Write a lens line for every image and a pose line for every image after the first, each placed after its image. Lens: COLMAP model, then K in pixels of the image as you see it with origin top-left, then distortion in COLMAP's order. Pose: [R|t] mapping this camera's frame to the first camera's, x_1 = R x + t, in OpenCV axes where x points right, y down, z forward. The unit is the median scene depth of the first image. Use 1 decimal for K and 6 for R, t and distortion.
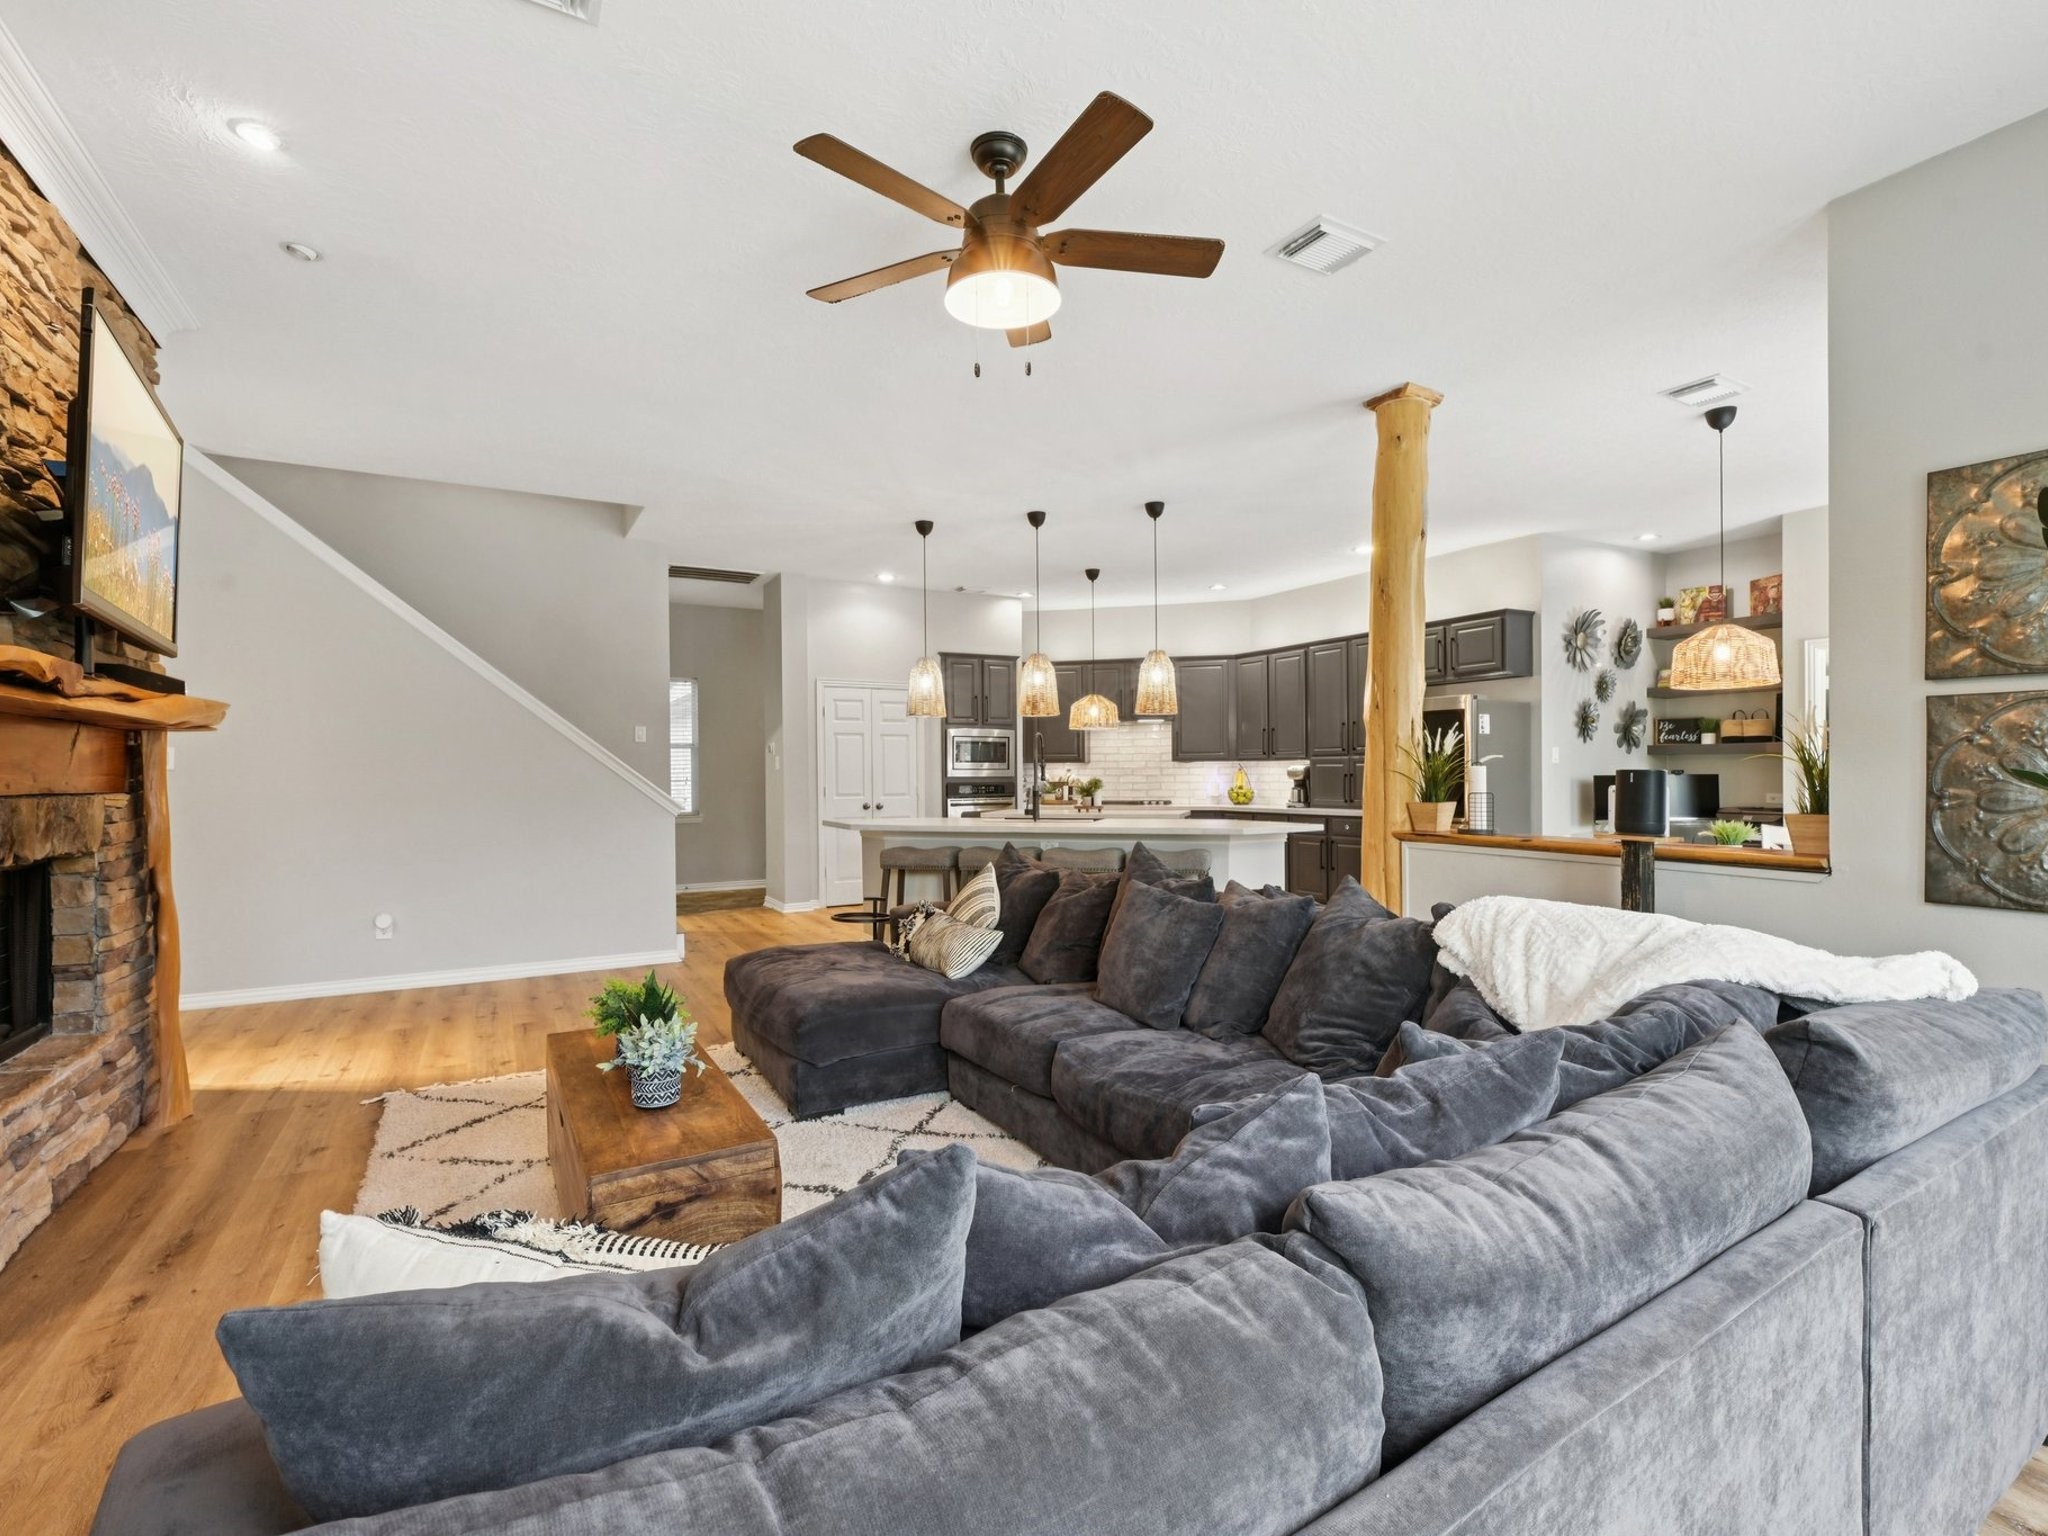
lens RADIAL K [[922.5, 0, 993.7], [0, 922.5, 772.4], [0, 0, 1]] dist [-0.001435, 0.000038]
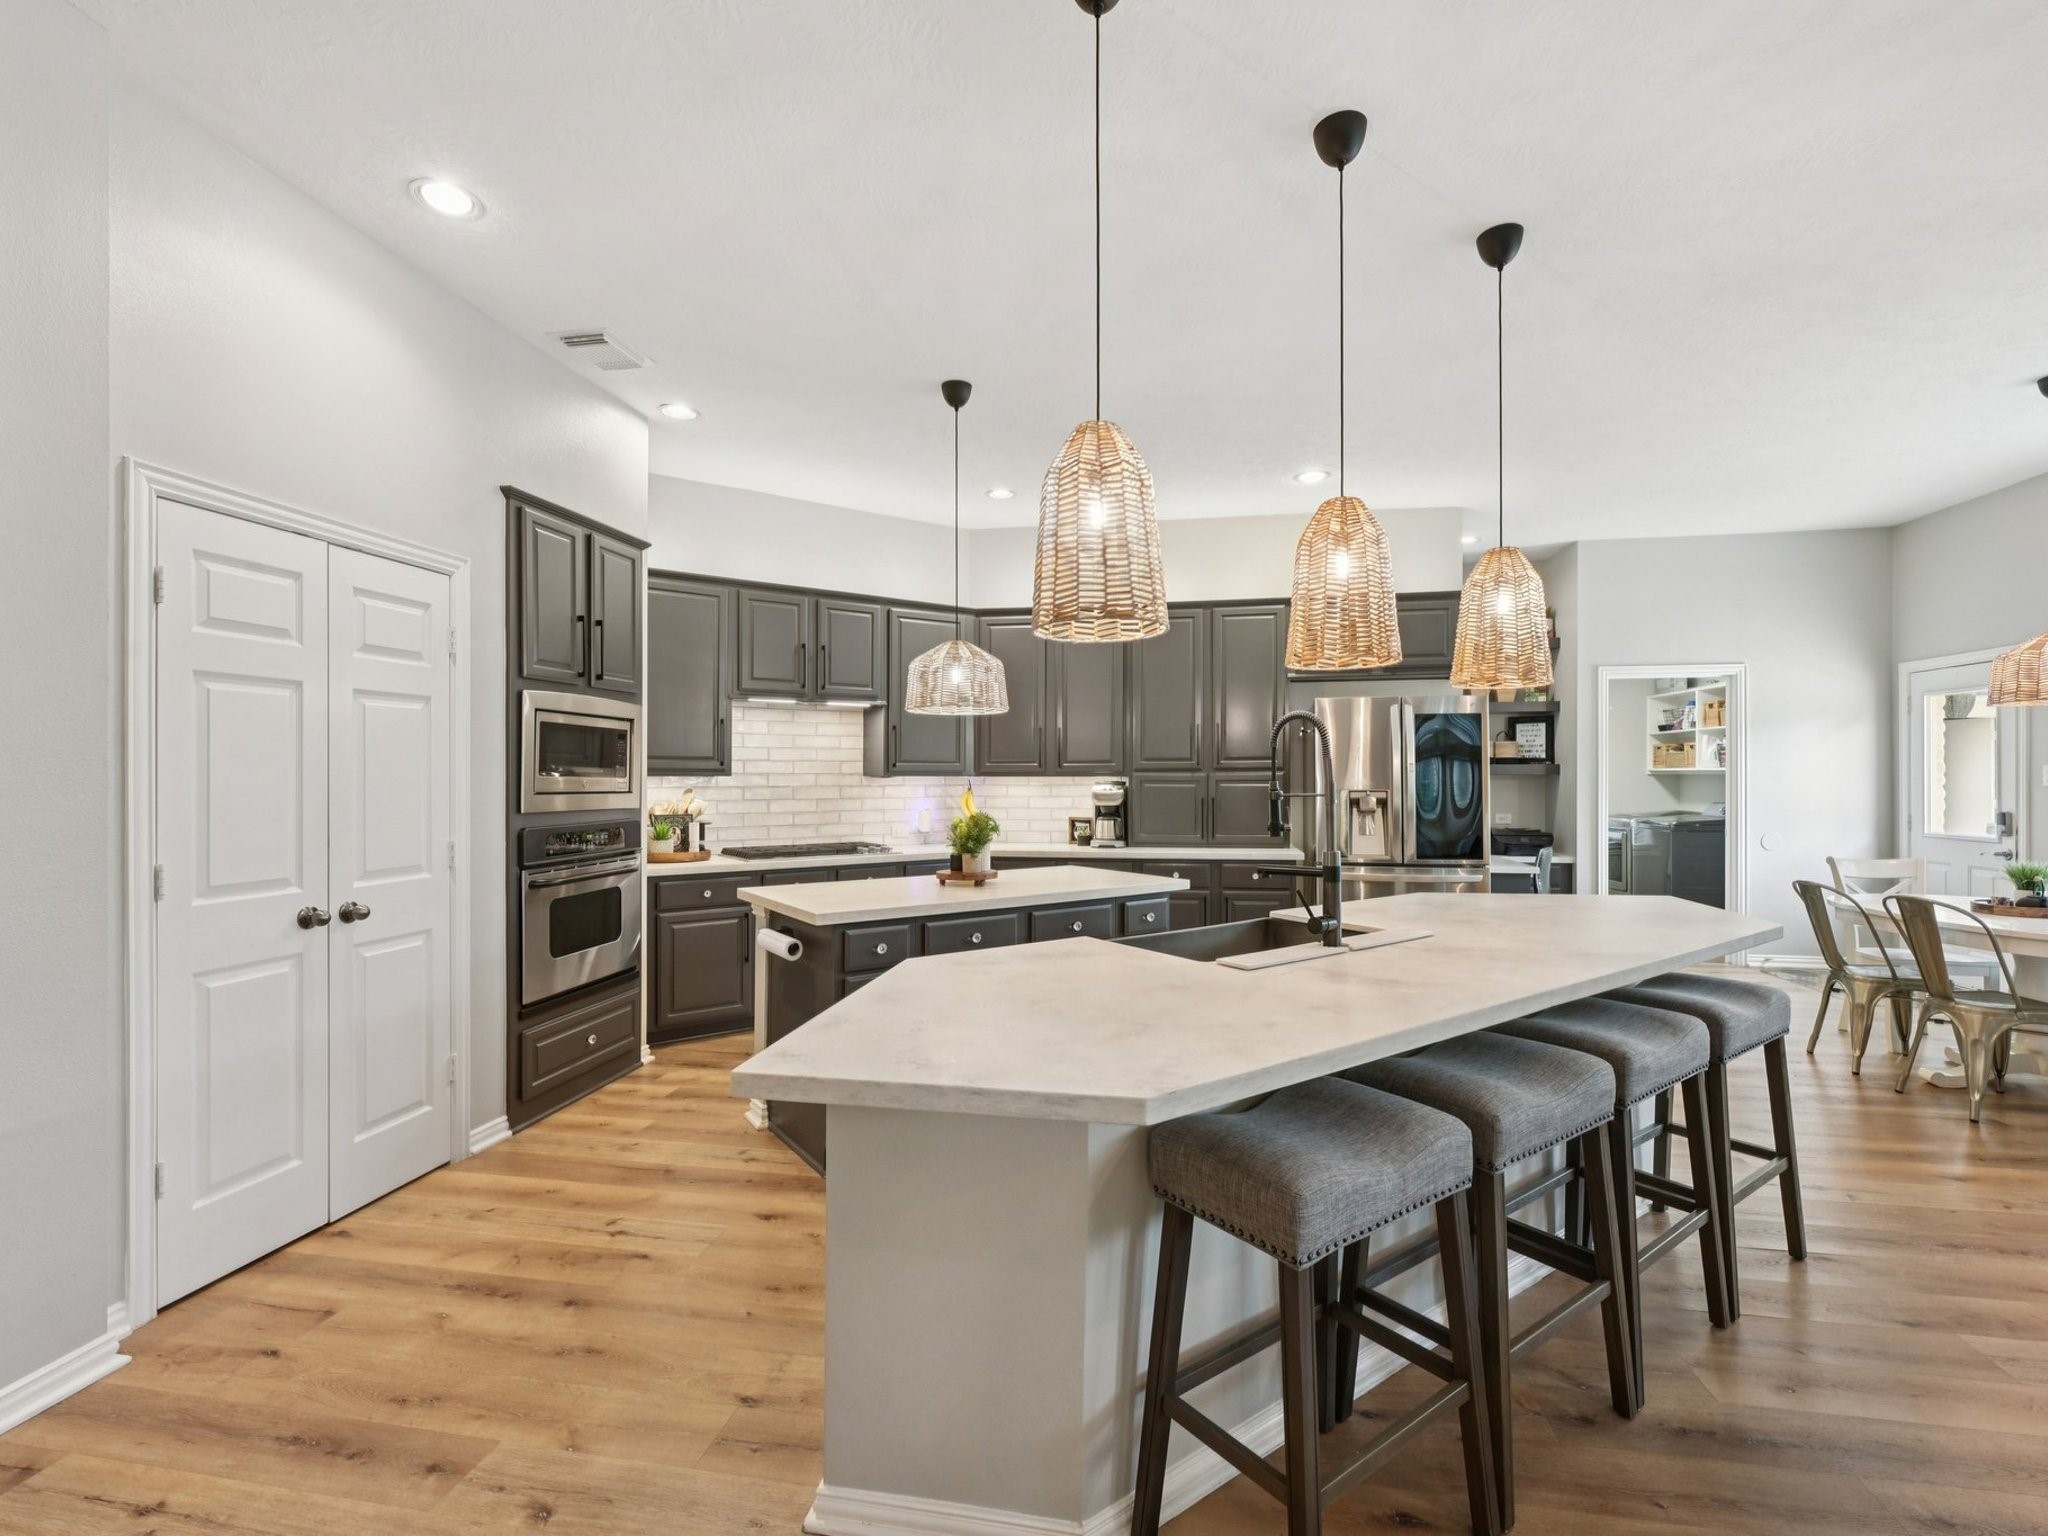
lens RADIAL K [[922.5, 0, 1029.2], [0, 922.5, 771.4], [0, 0, 1]] dist [-0.001435, 0.000038]
pose [[0.611723, 0.009621, 0.791014, -0.231611], [-0.003046, 0.999947, -0.009807, -0.010021], [-0.791067, 0.003590, 0.611720, 0.621728]]
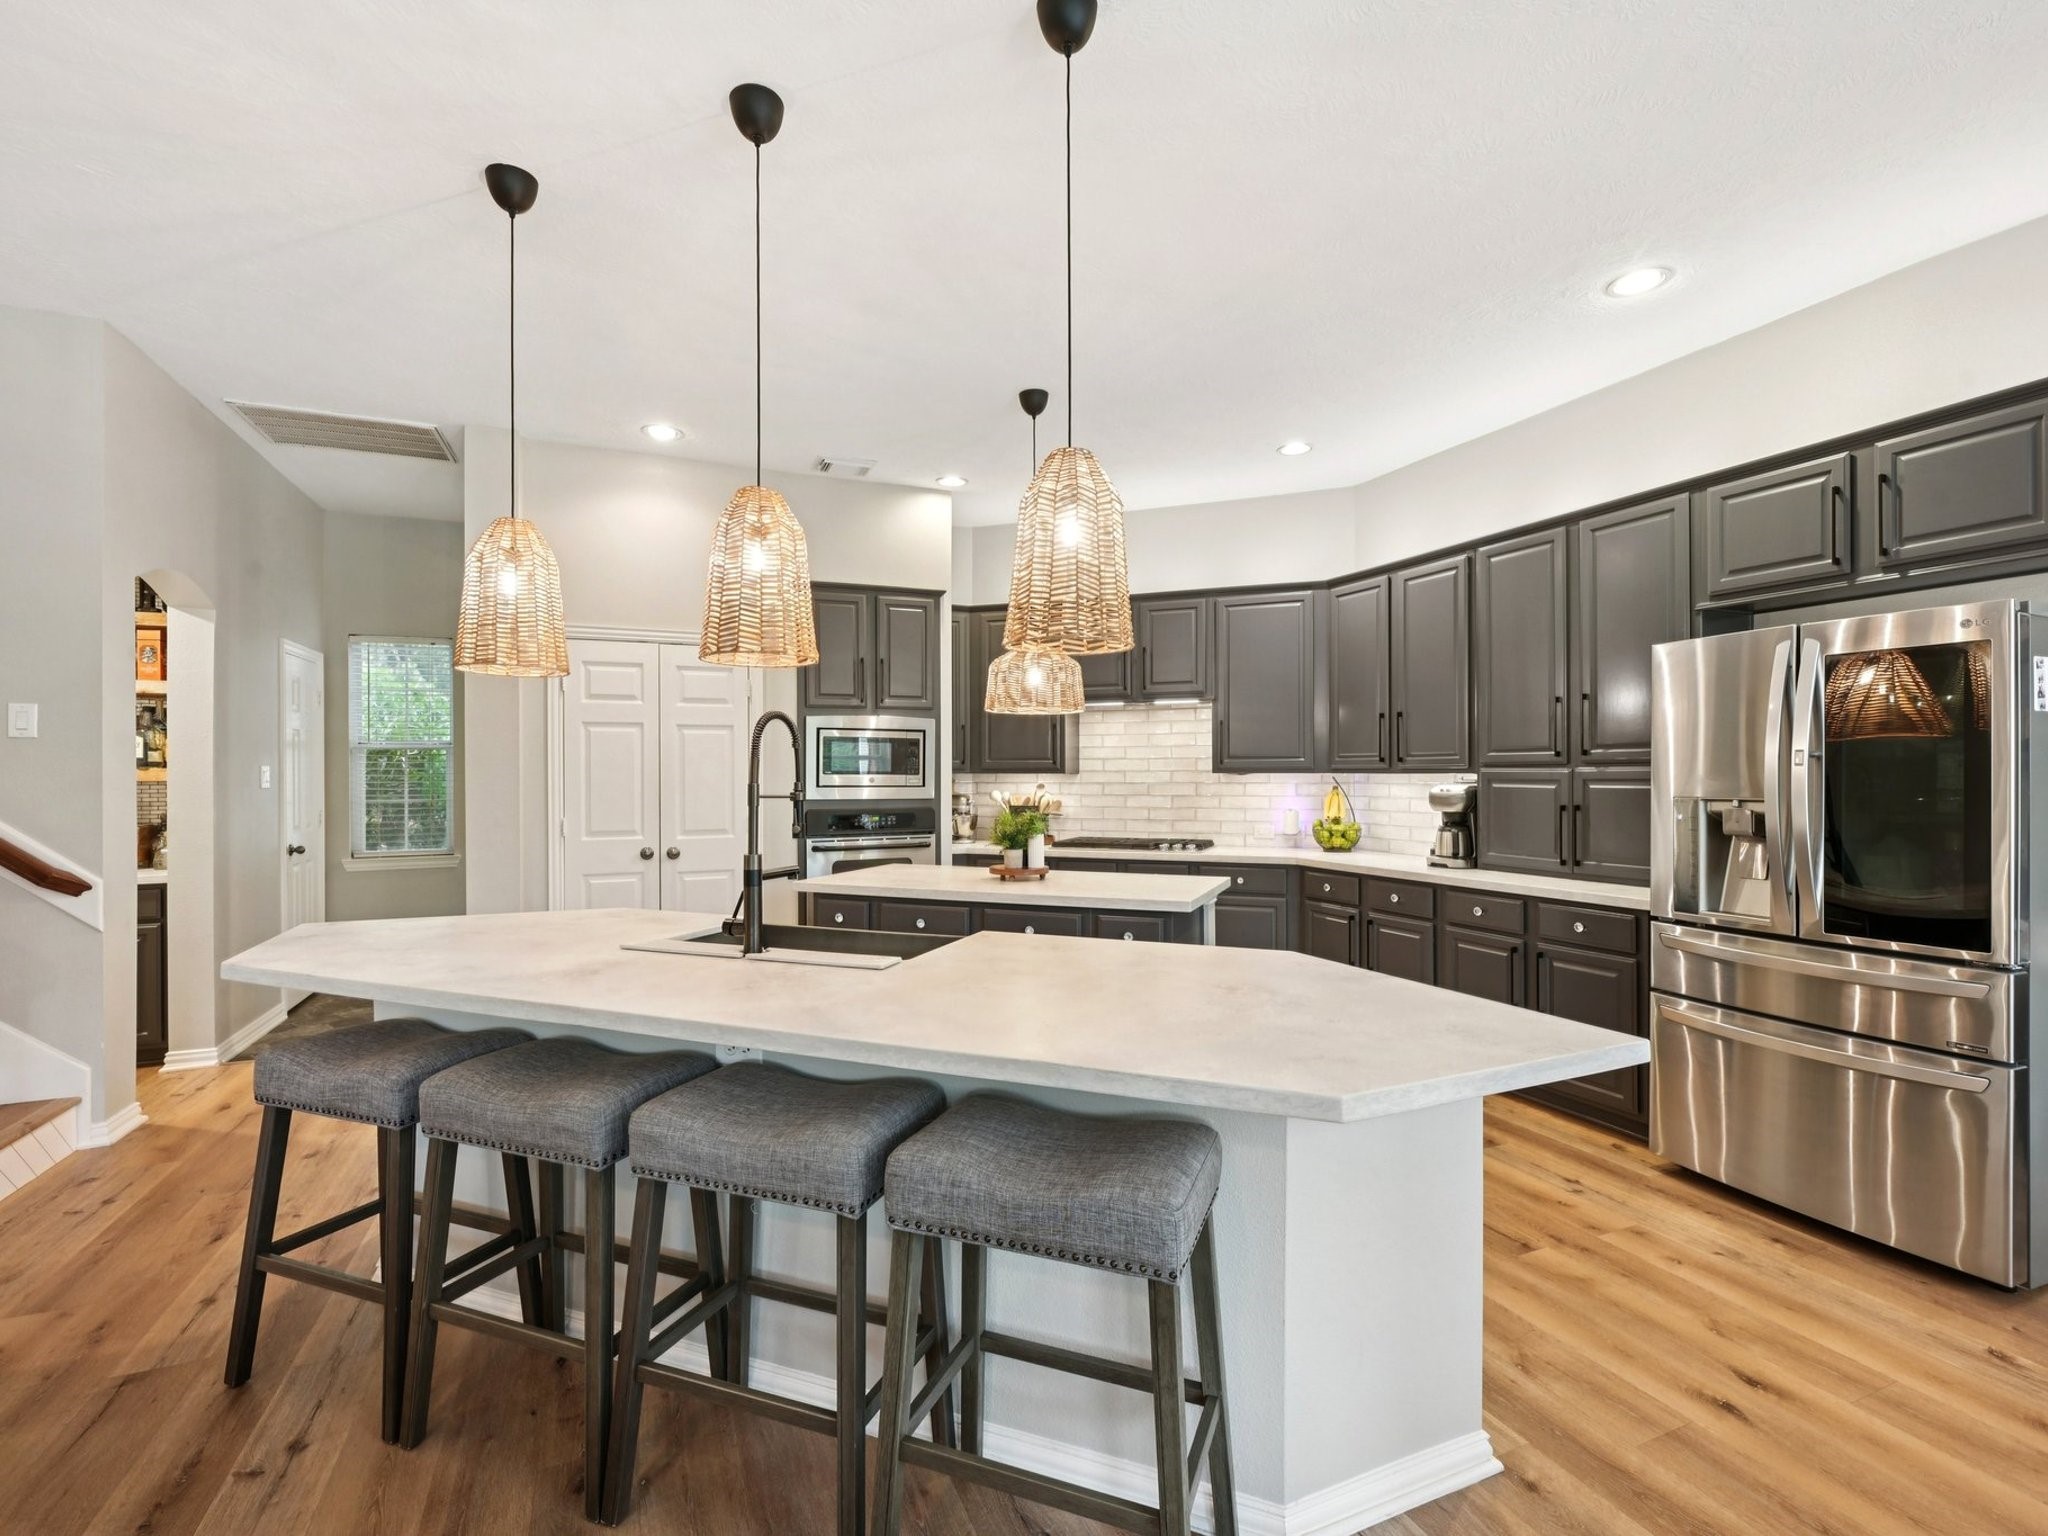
lens RADIAL K [[922.5, 0, 1015.4], [0, 922.5, 772.6], [0, 0, 1]] dist [-0.001435, 0.000038]
pose [[0.997101, 0.003460, -0.076015, 0.125532], [-0.003334, 0.999993, 0.001782, -0.013840], [0.076021, -0.001524, 0.997105, 0.463598]]
